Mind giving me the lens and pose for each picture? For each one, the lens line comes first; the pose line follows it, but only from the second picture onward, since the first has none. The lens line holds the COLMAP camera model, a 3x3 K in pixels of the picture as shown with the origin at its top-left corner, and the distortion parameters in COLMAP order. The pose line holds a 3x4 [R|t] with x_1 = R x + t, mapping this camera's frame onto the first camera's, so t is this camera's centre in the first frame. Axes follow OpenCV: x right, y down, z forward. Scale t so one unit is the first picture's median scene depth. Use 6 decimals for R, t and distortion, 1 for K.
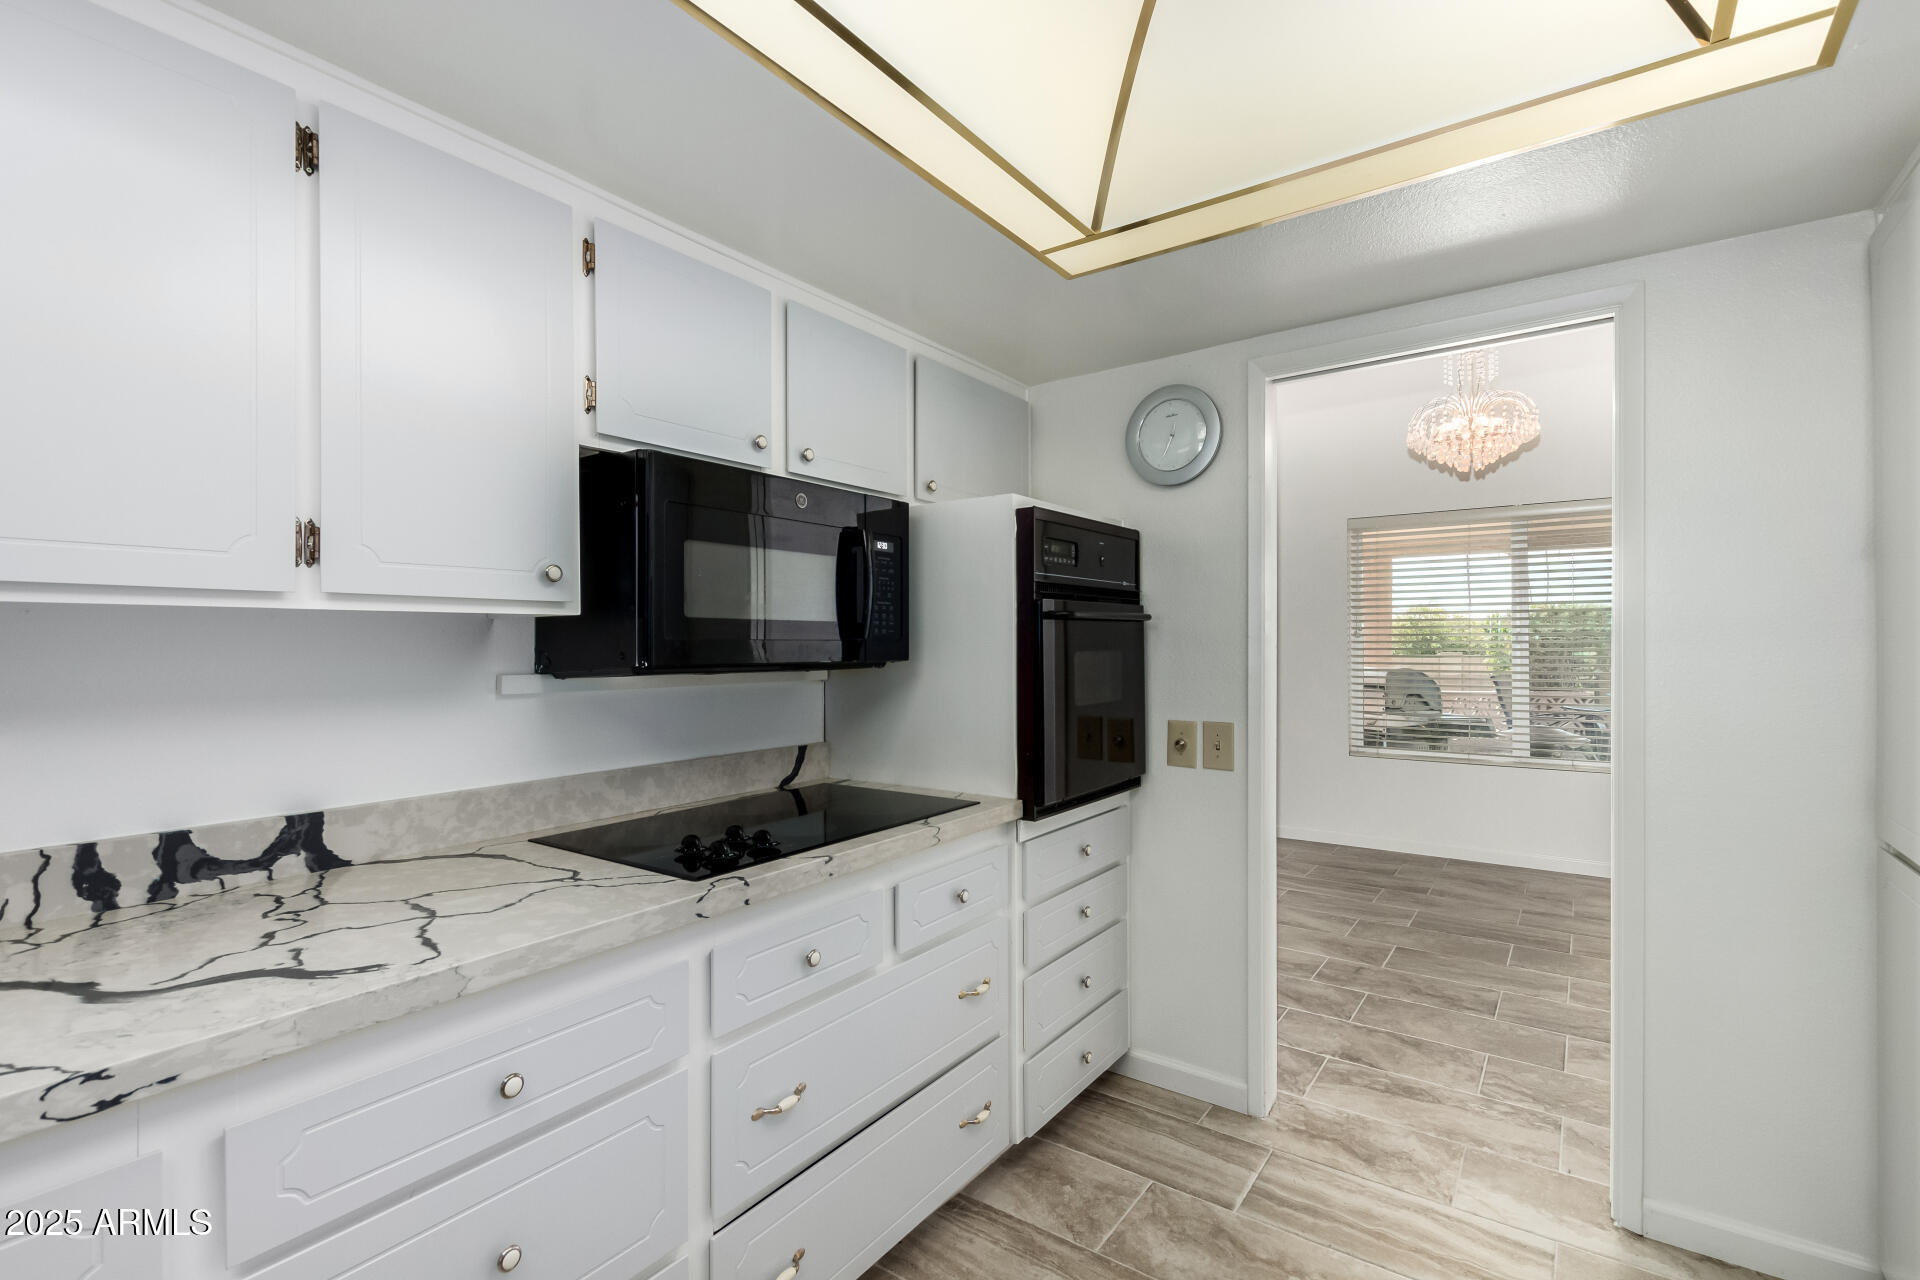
lens RADIAL K [[878.5, 0, 953.5], [0, 878.5, 639.6], [0, 0, 1]] dist [-0.000697, -0.000066]
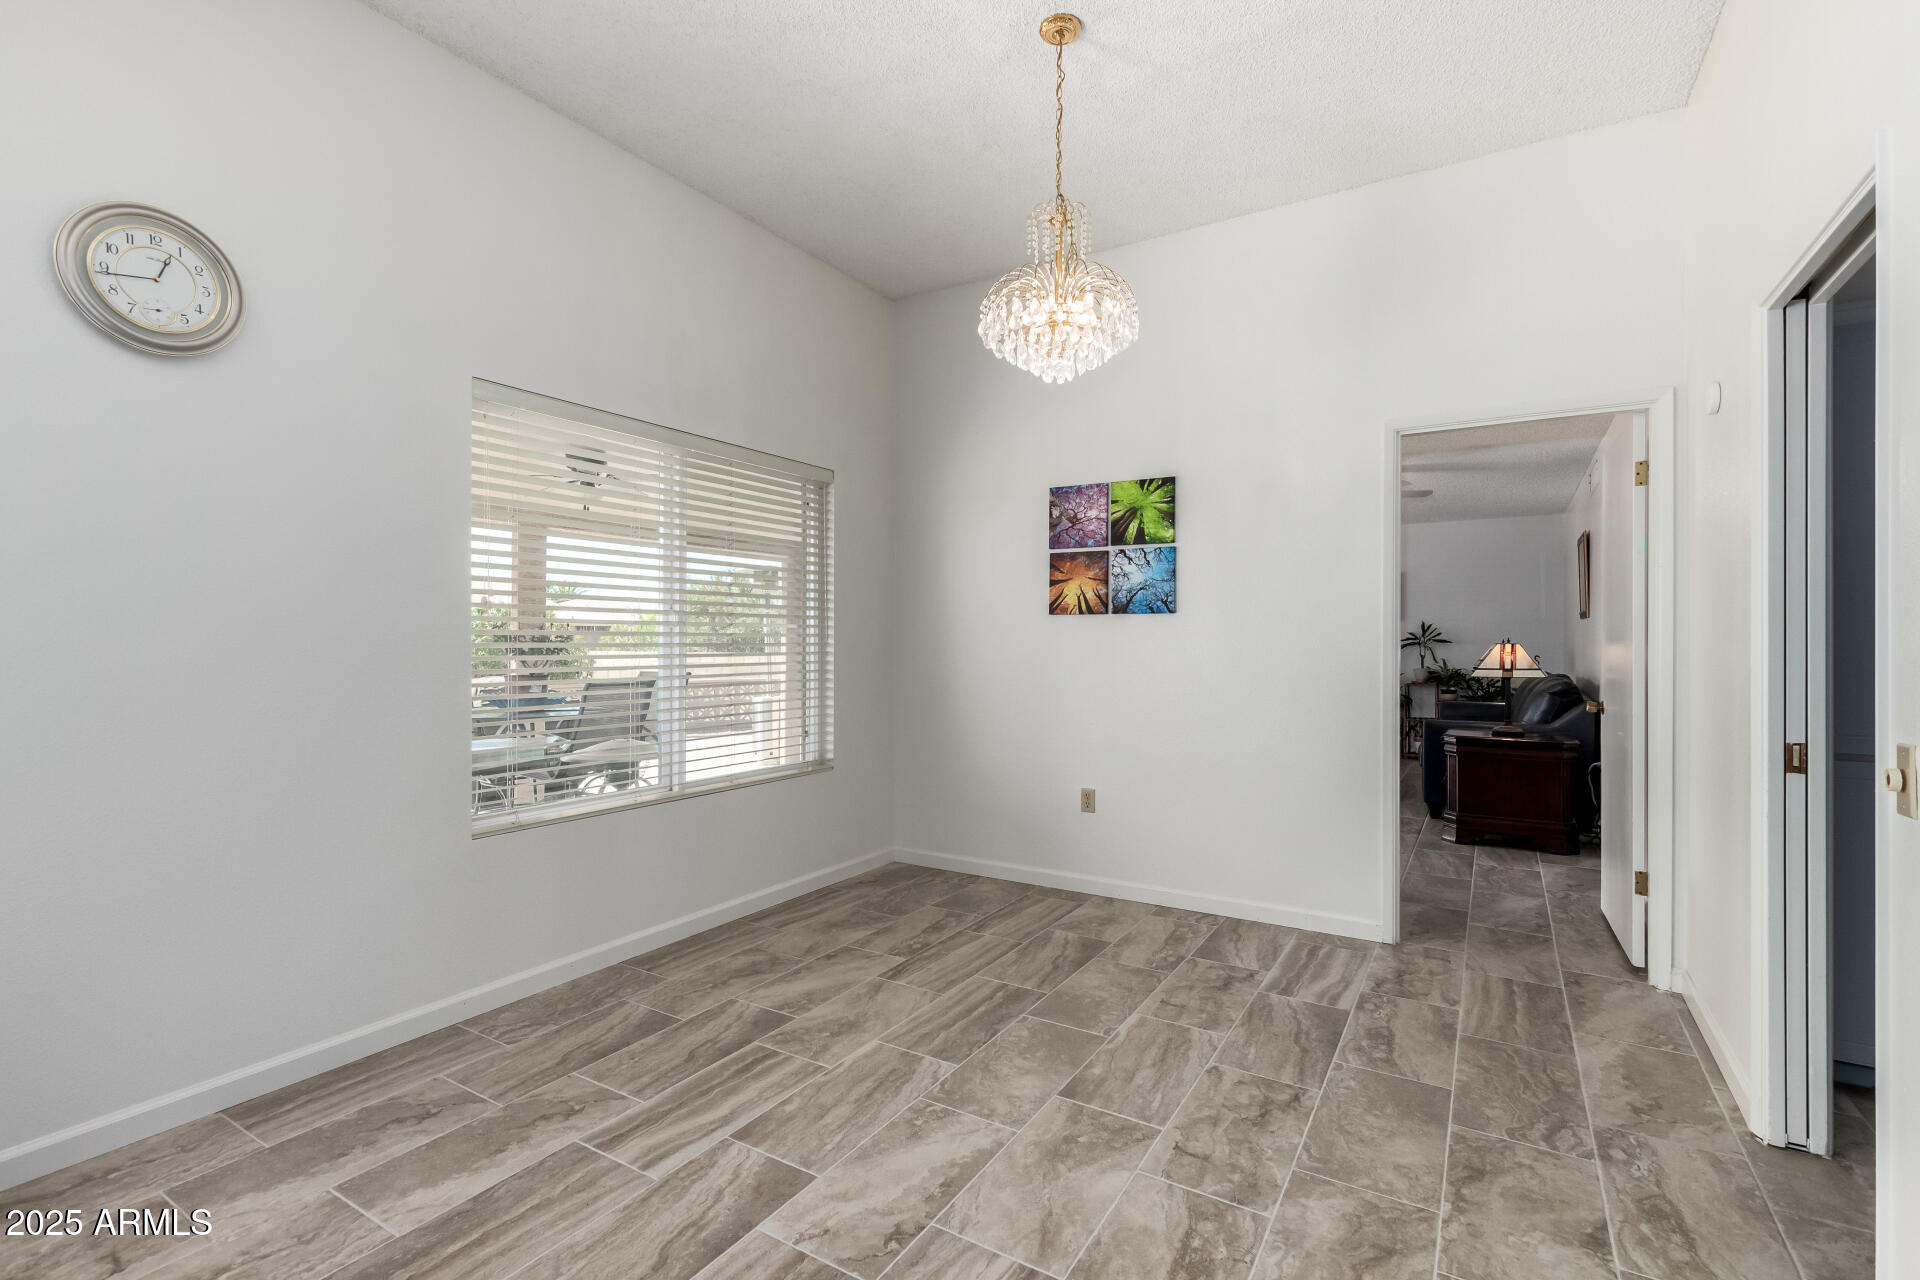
lens RADIAL K [[878.5, 0, 952.2], [0, 878.5, 637.9], [0, 0, 1]] dist [-0.000697, -0.000066]
pose [[-0.062348, -0.000012, 0.998054, -0.116443], [0.002913, 0.999996, 0.000194, 0.017155], [-0.998050, 0.002920, -0.062348, 1.046519]]
